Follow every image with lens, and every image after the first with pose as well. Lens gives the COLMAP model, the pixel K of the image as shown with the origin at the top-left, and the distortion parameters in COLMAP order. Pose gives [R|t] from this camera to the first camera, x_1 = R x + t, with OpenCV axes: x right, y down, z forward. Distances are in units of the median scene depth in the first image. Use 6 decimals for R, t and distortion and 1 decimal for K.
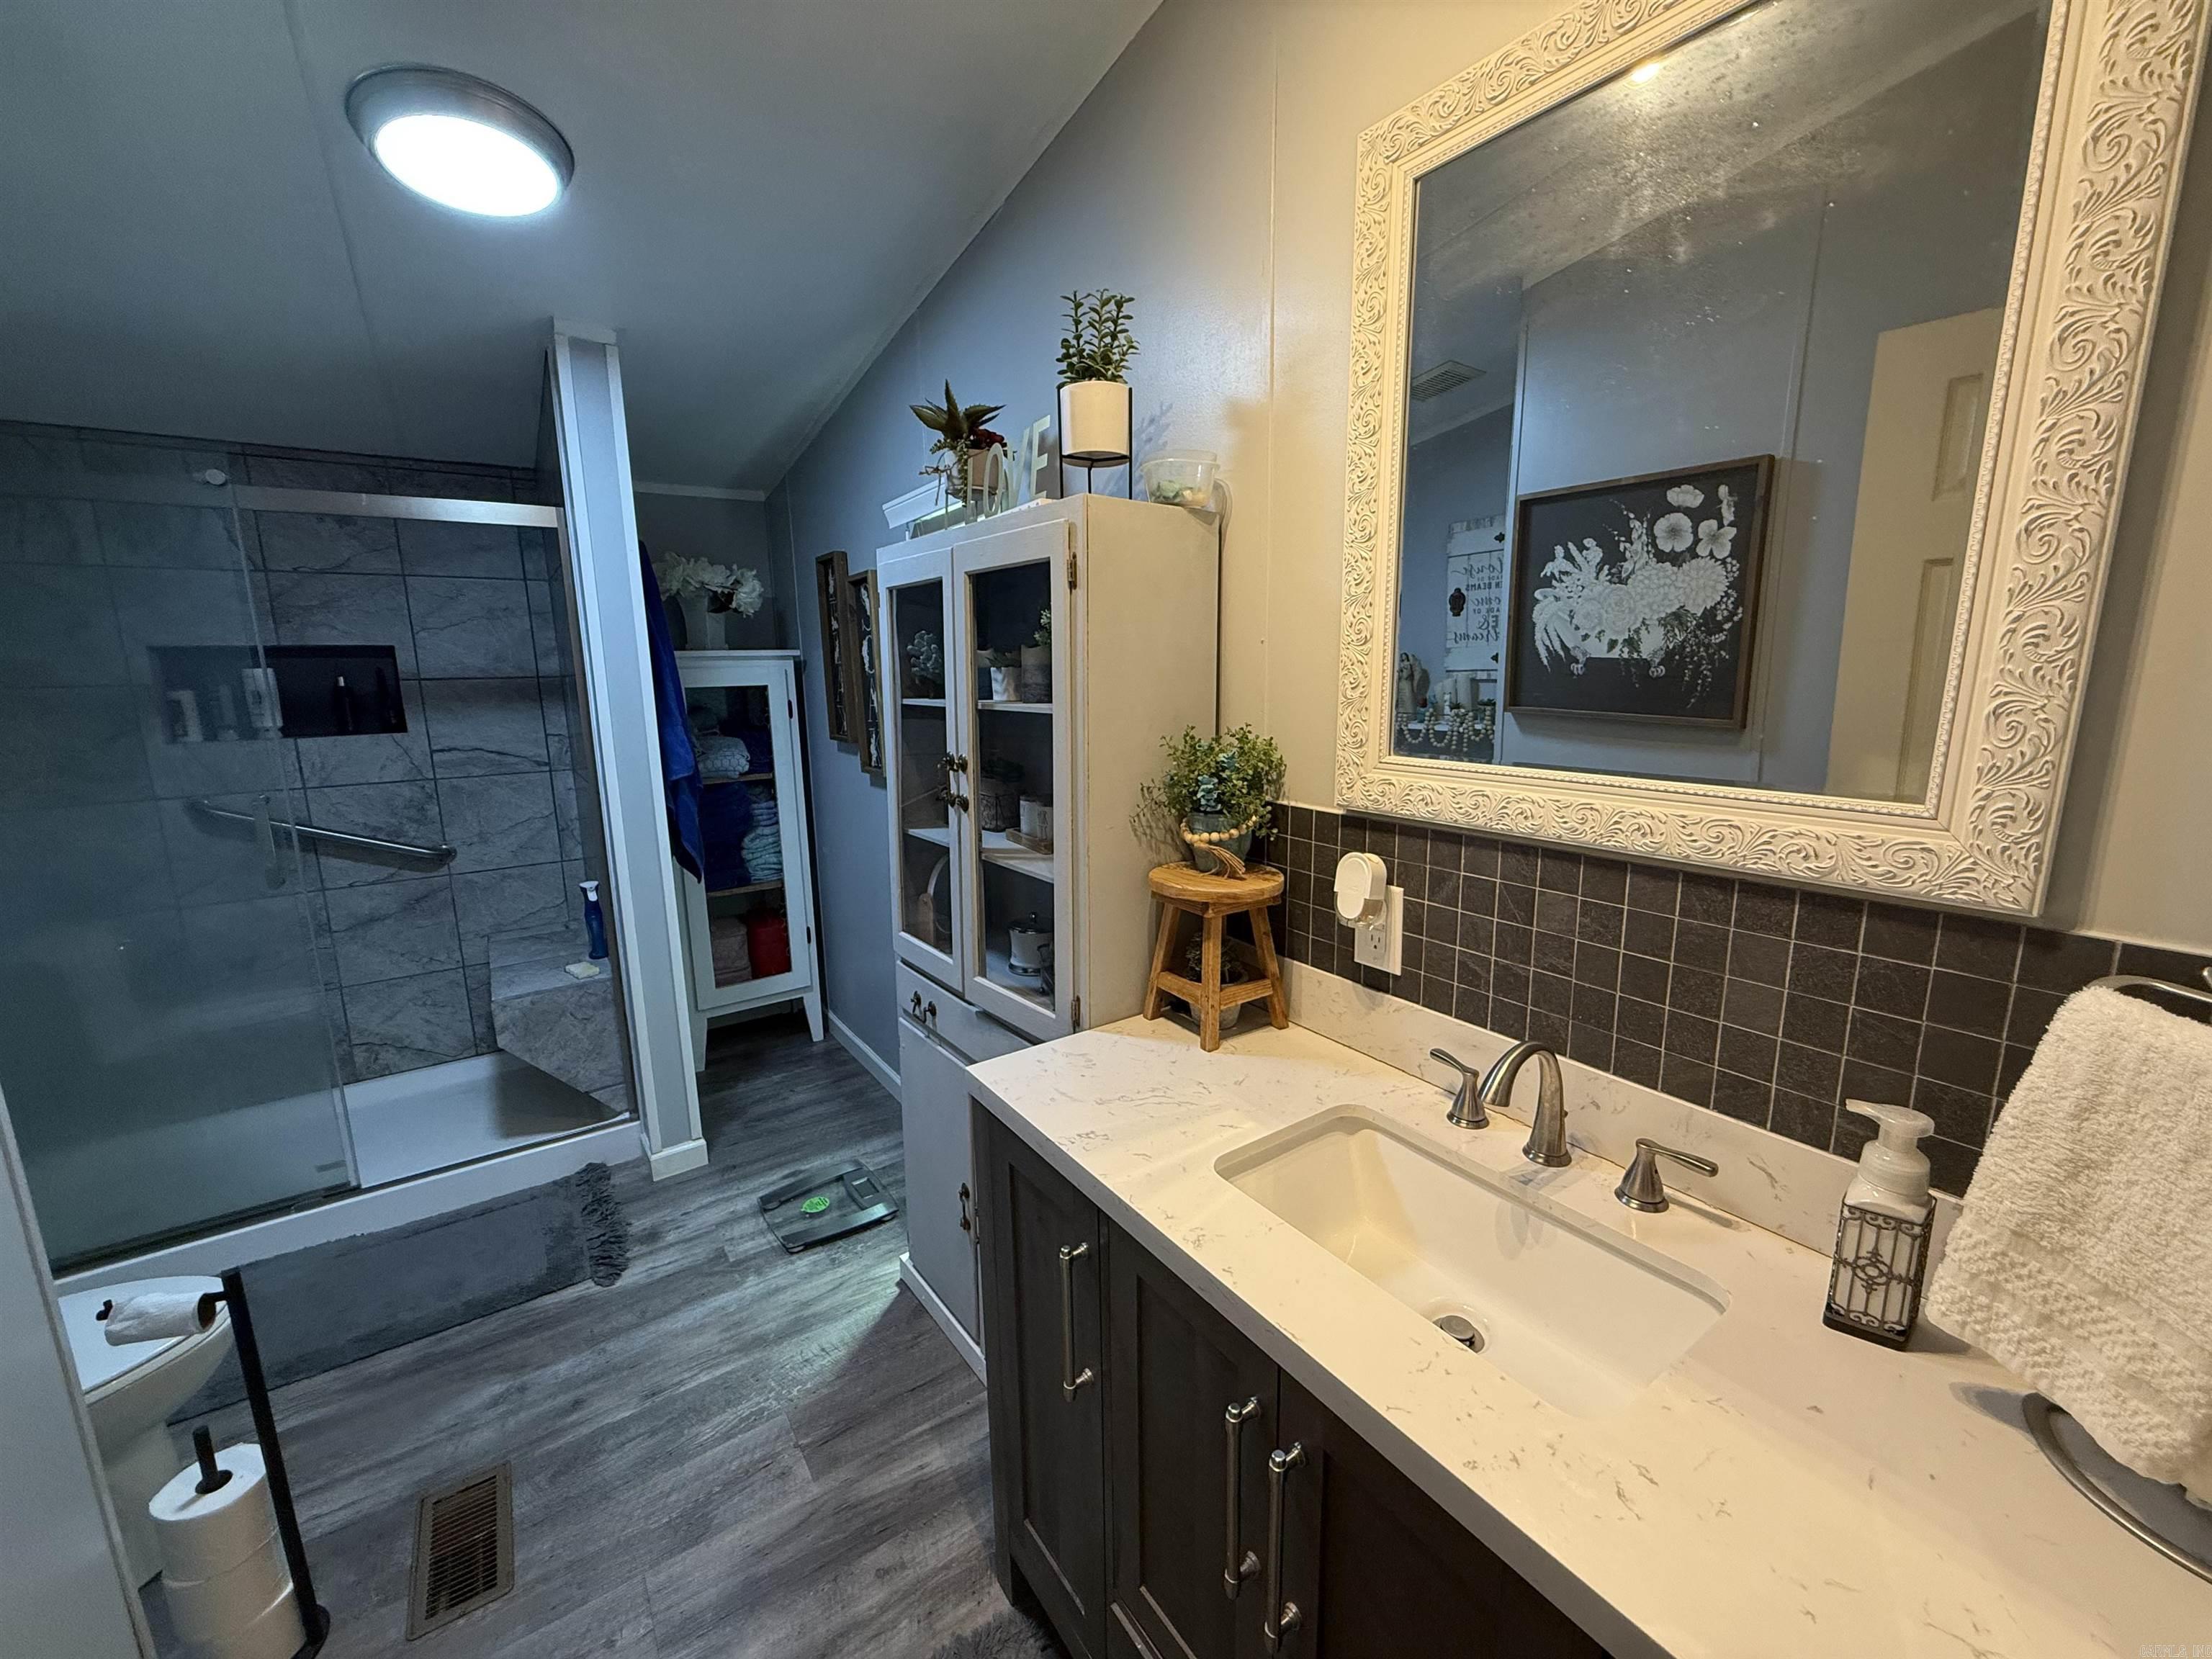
lens RADIAL K [[880.6, 0, 1096.8], [0, 880.6, 828.8], [0, 0, 1]] dist [0.000538, -0.000081]
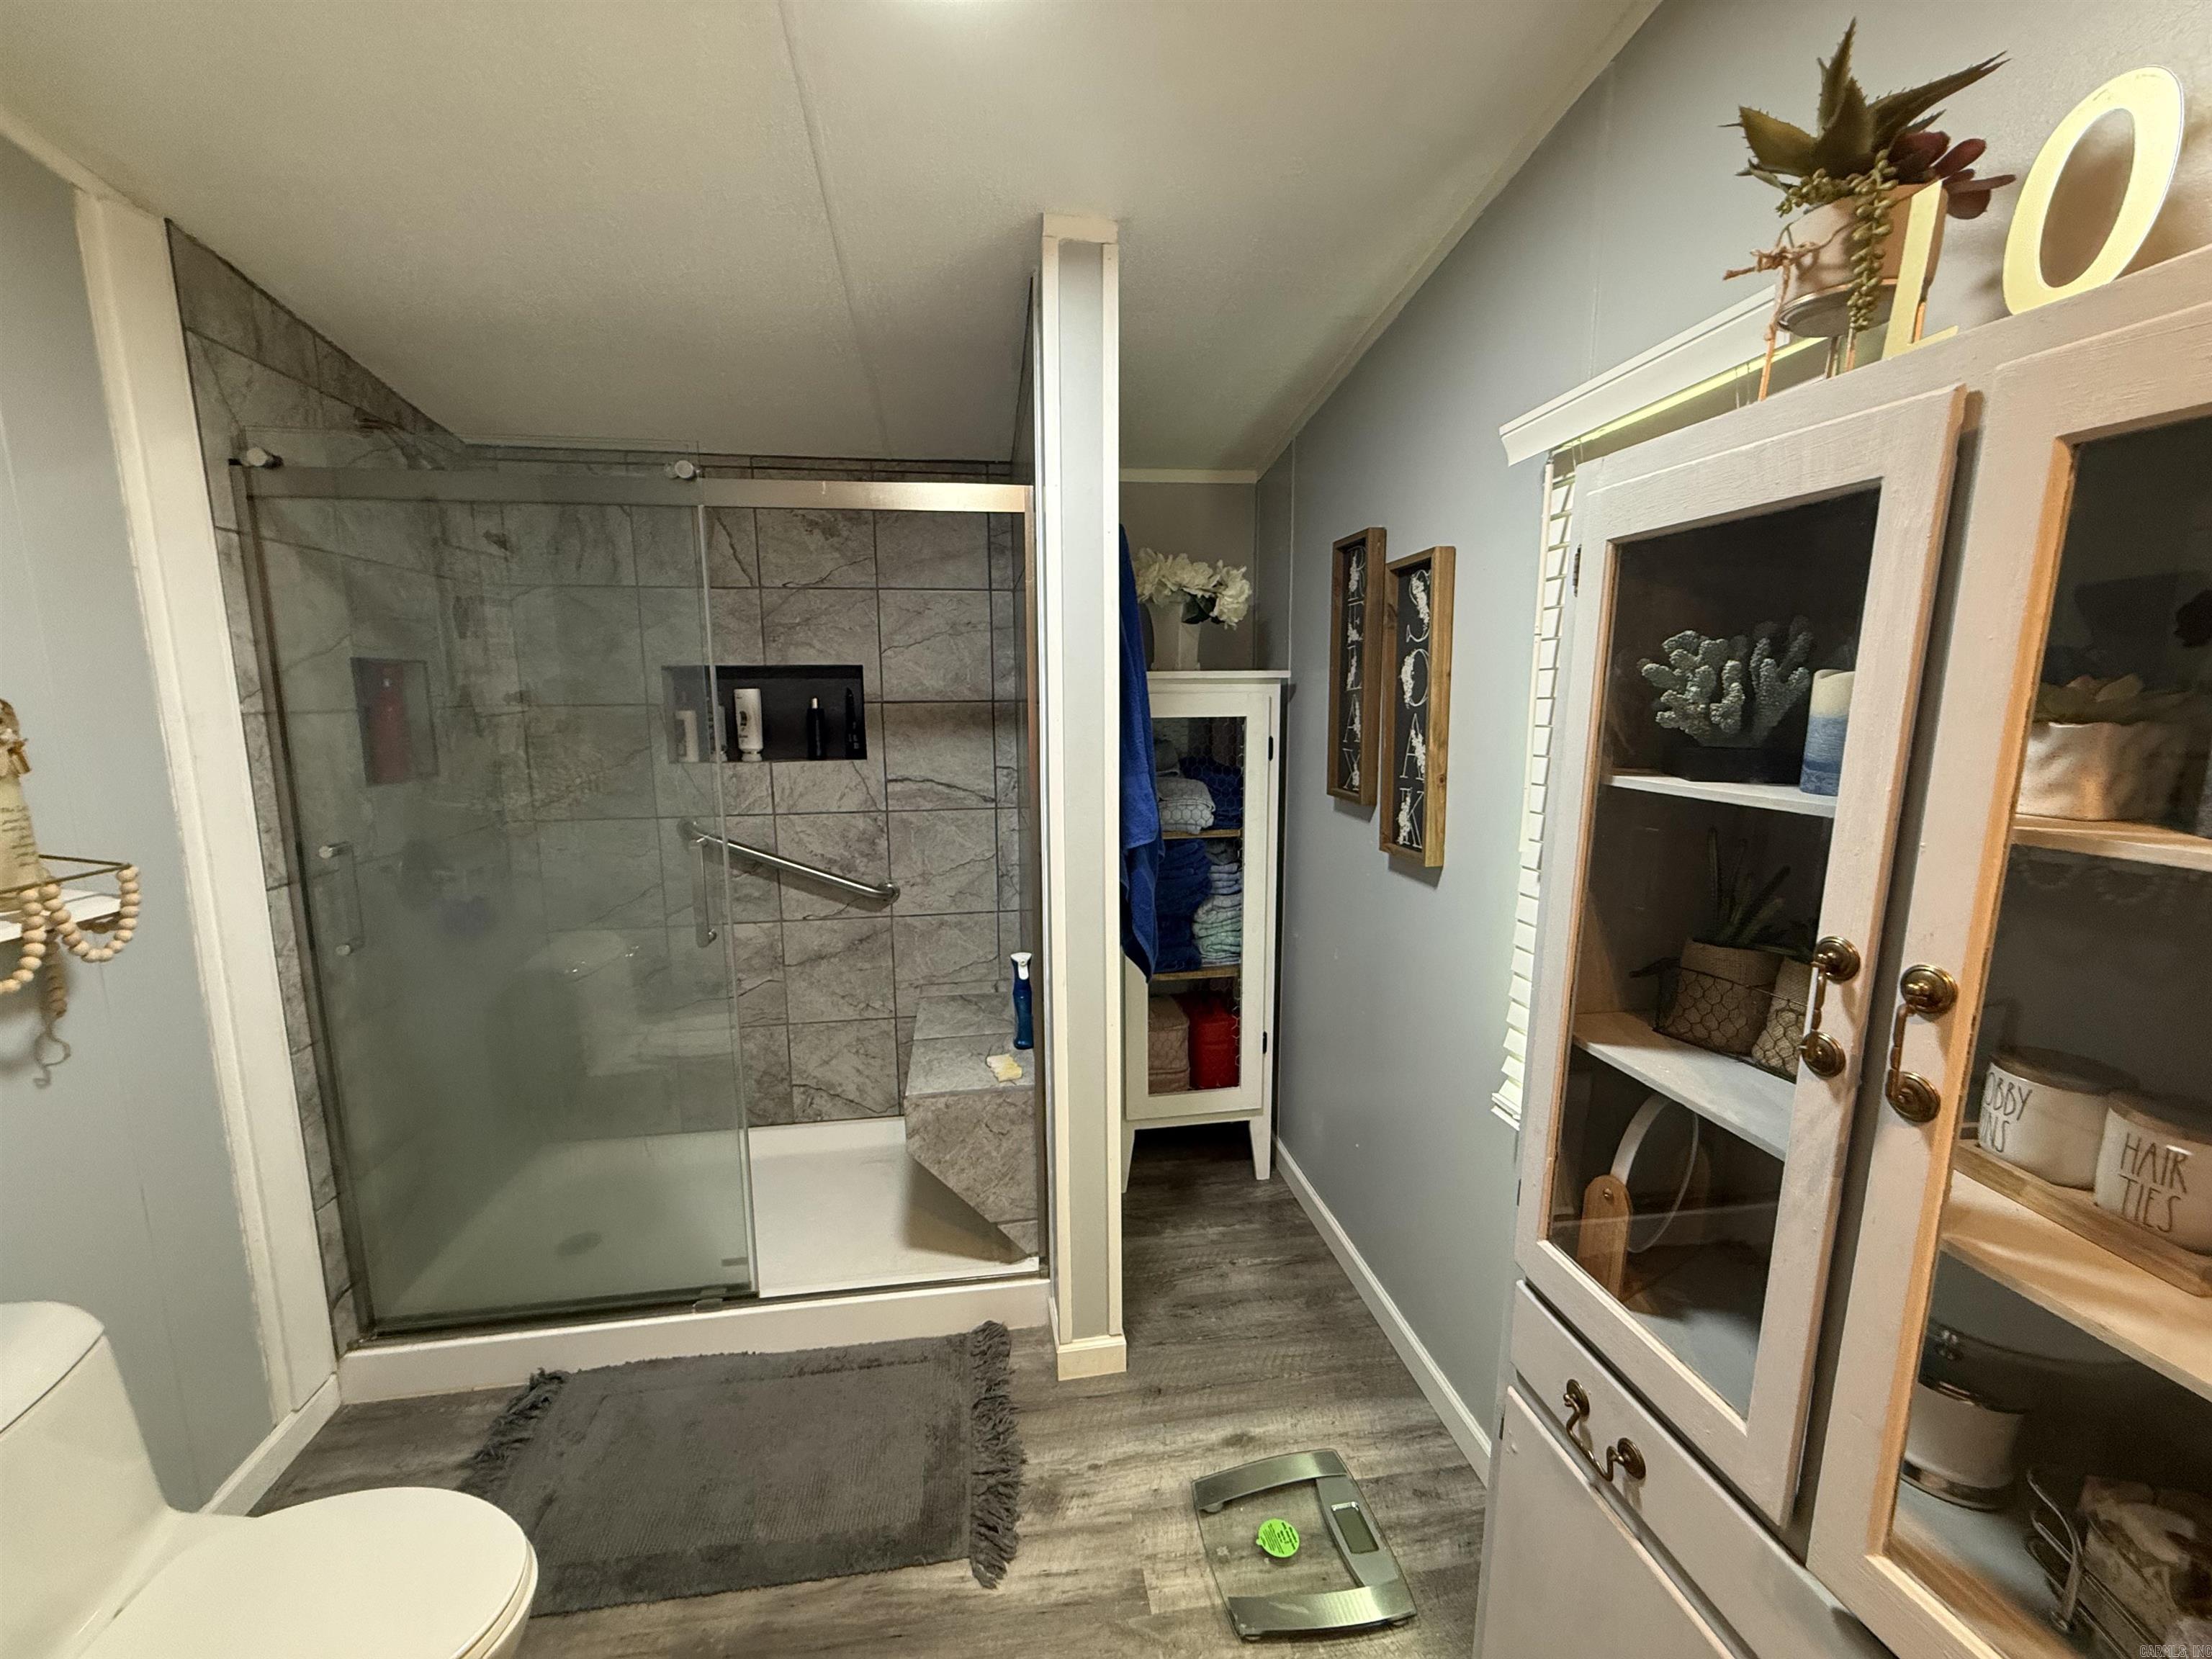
lens RADIAL K [[880.6, 0, 1103.0], [0, 880.6, 828.1], [0, 0, 1]] dist [0.000538, -0.000081]
pose [[0.898496, 0.078690, -0.431871, -0.176534], [-0.088378, 0.996084, -0.002374, -0.064074], [0.429993, 0.040301, 0.901932, 0.311725]]
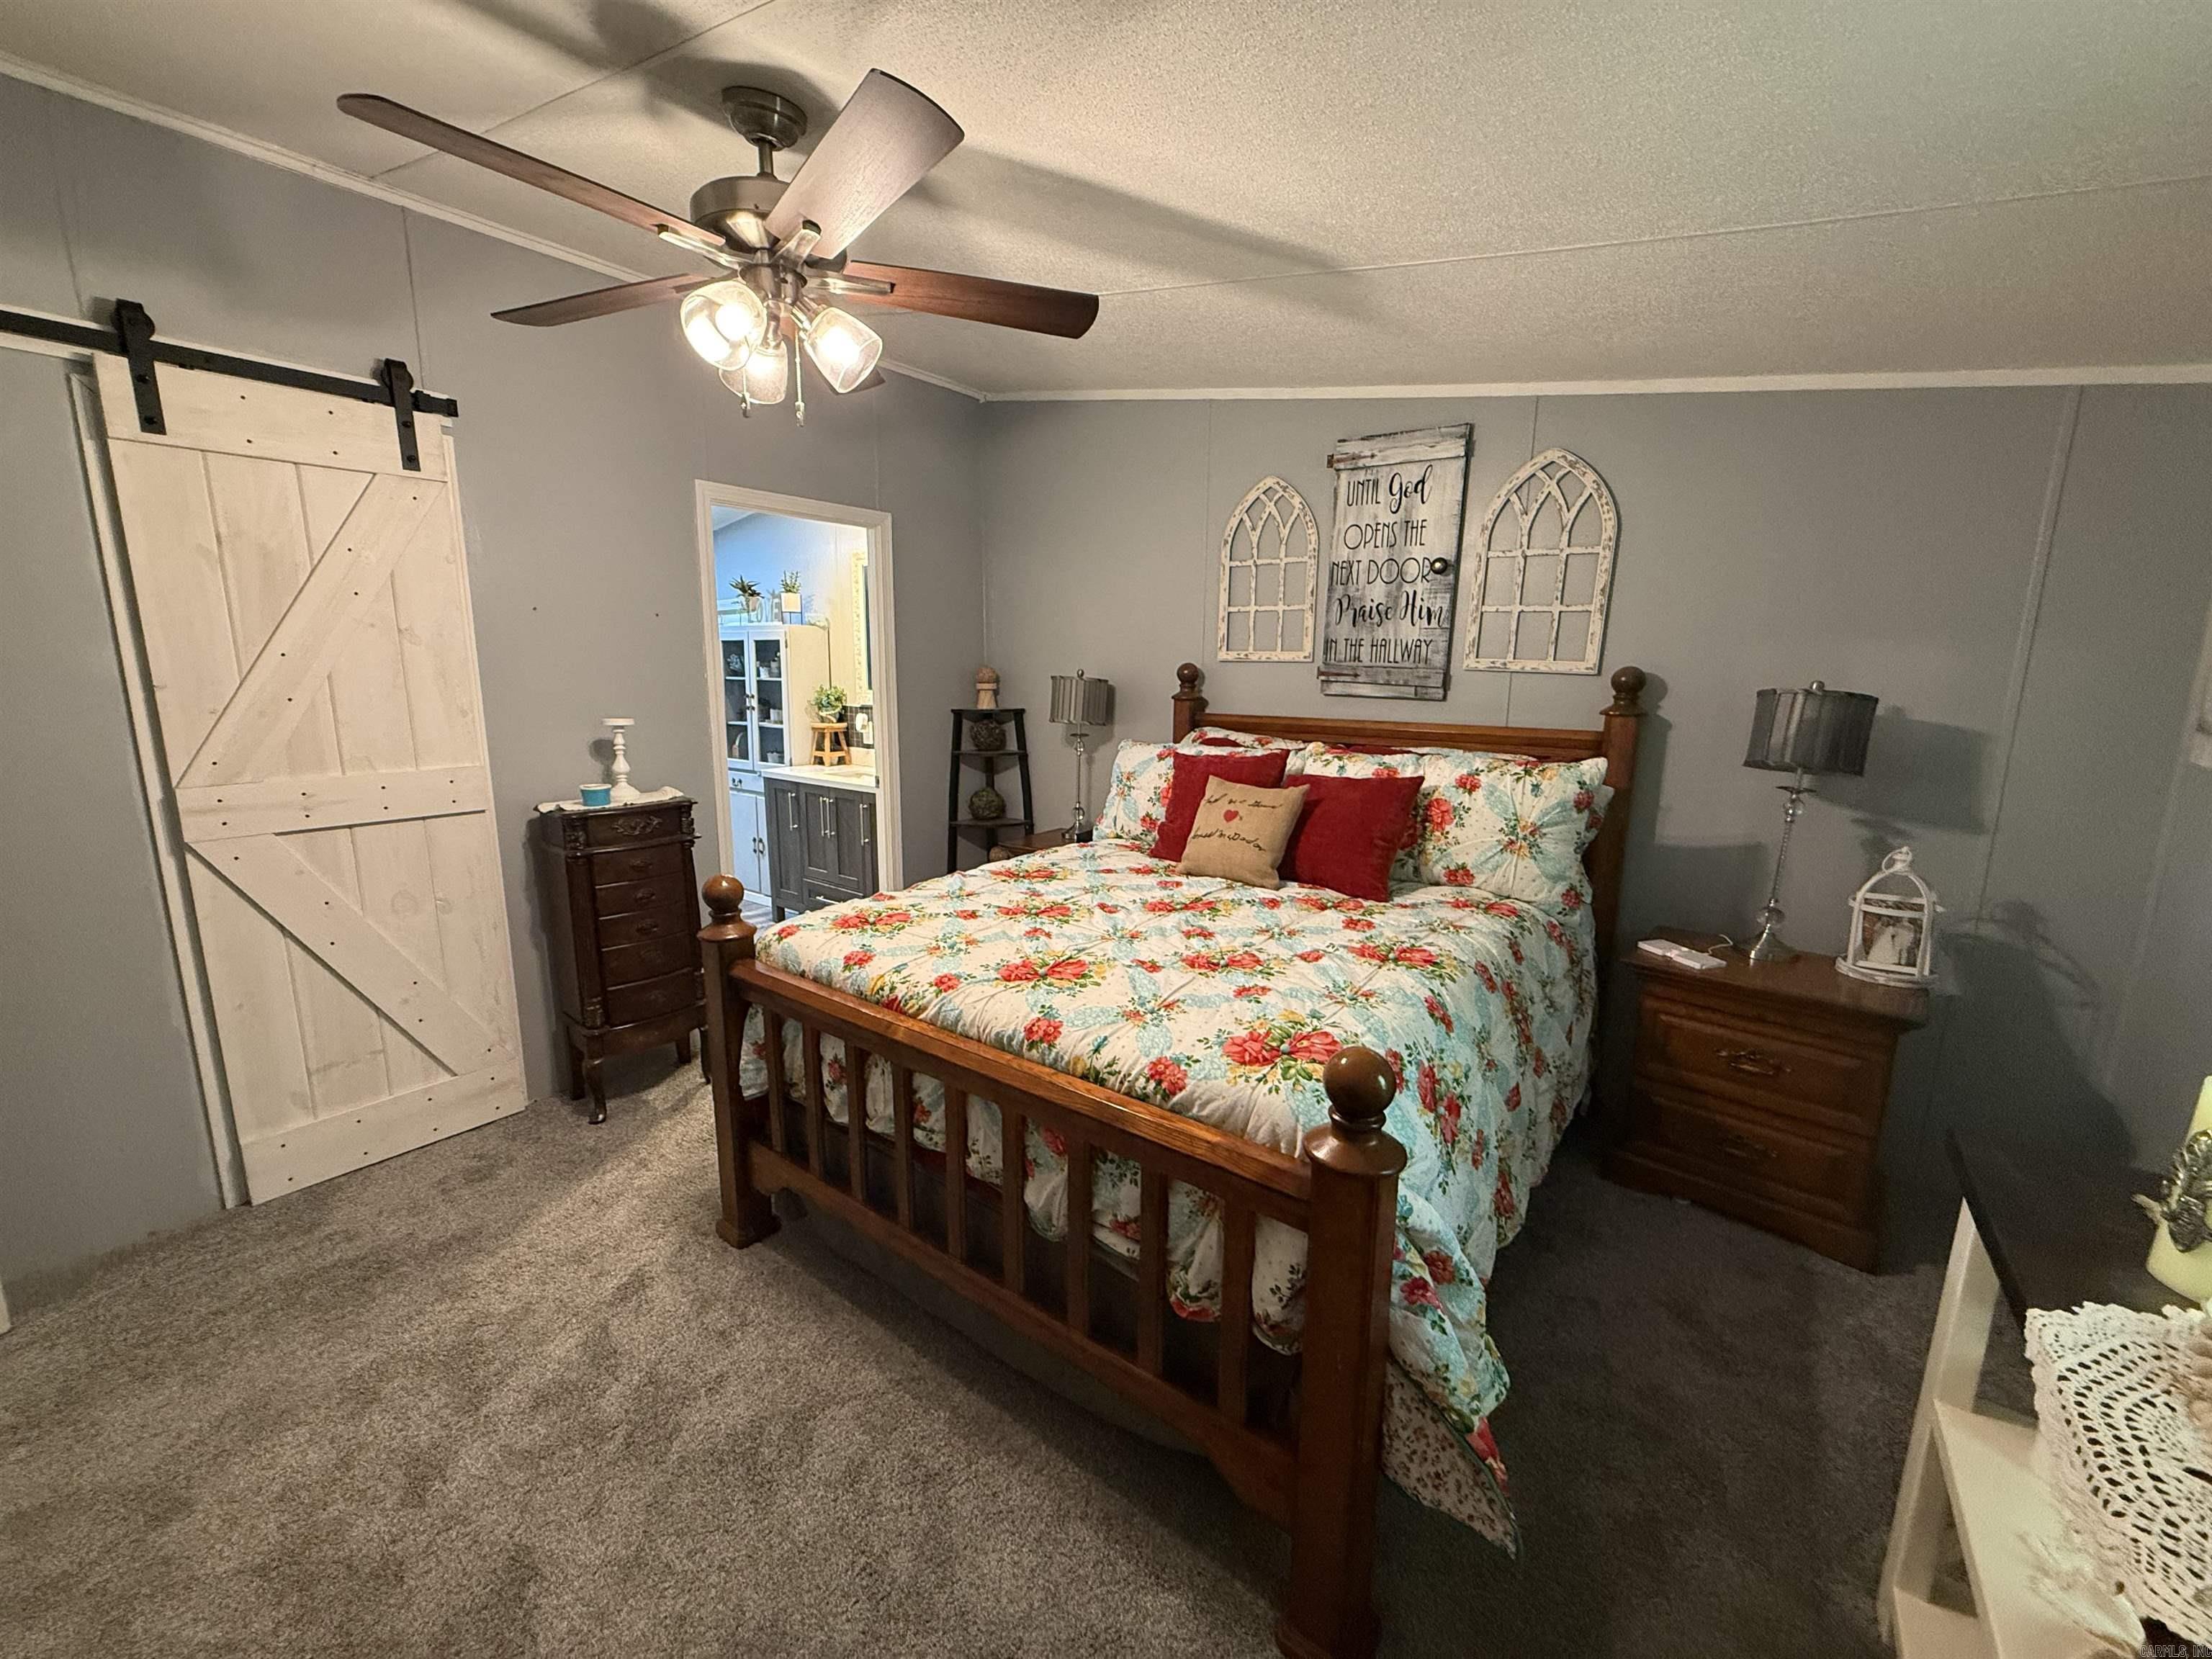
lens RADIAL K [[880.6, 0, 1105.8], [0, 880.6, 824.7], [0, 0, 1]] dist [0.000538, -0.000081]
pose [[0.951046, -0.029470, 0.307640, 0.045660], [0.031605, 0.999499, -0.001956, 0.268947], [-0.307428, 0.011583, 0.951501, -1.501267]]
